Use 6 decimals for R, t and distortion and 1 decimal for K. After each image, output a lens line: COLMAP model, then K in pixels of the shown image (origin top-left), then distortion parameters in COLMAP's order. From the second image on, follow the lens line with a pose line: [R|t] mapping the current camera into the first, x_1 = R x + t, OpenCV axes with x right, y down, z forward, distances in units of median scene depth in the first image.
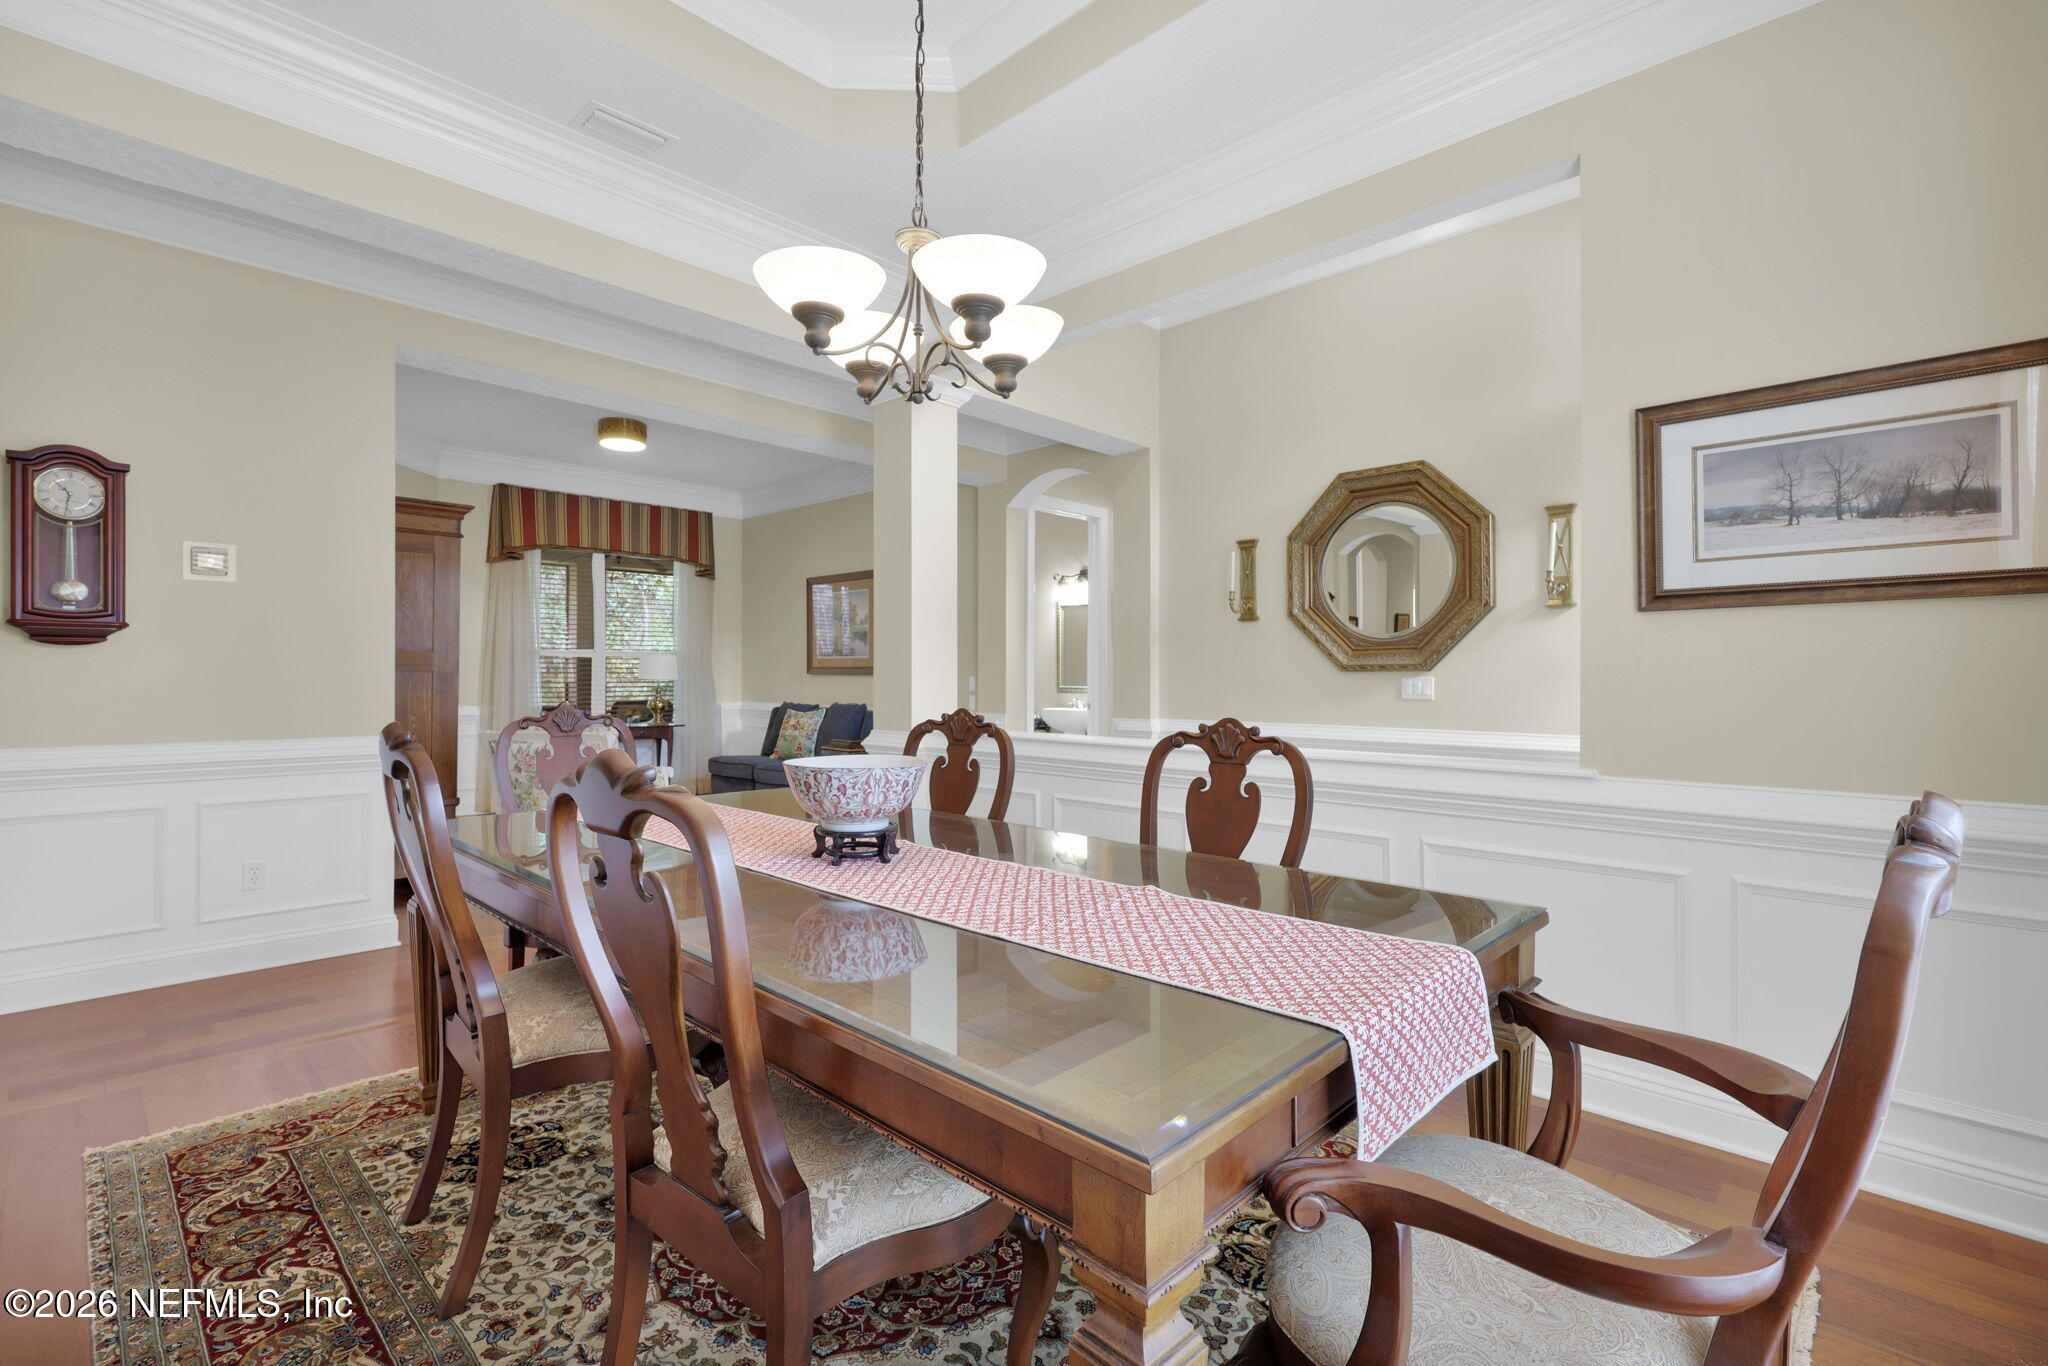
lens RADIAL K [[929.1, 0, 1016.0], [0, 929.1, 652.8], [0, 0, 1]] dist [0.016136, -0.000350]
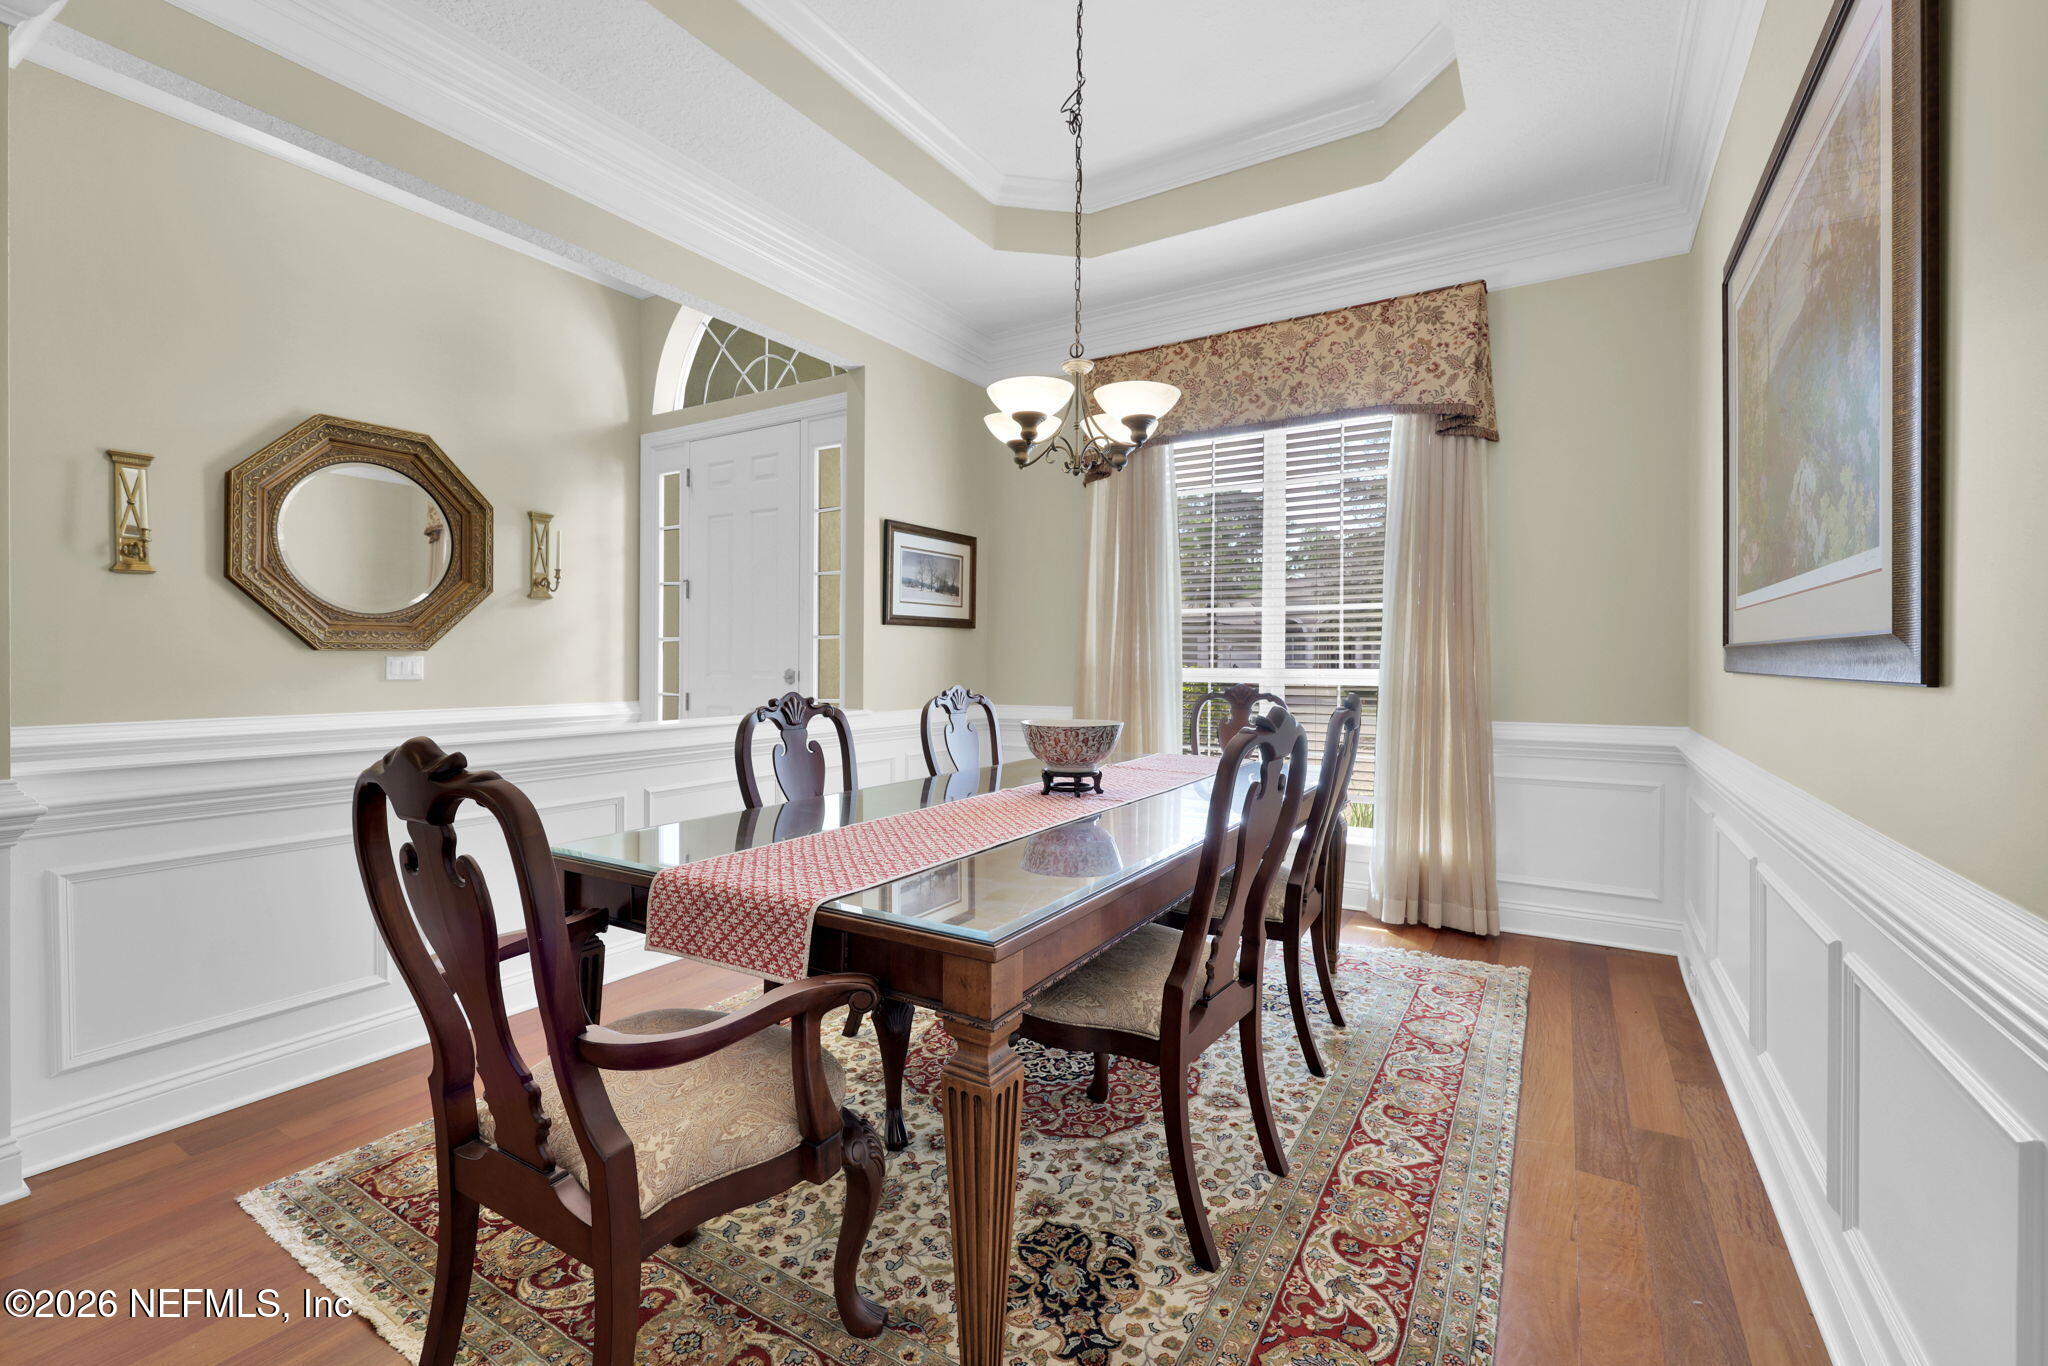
lens RADIAL K [[866.2, 0, 1021.6], [0, 866.2, 678.2], [0, 0, 1]] dist [0.000693, -0.000165]
pose [[-0.218182, -0.023355, 0.975629, -1.184666], [-0.030615, 0.999385, 0.017077, 0.027720], [-0.975428, -0.026143, -0.218763, 1.162224]]
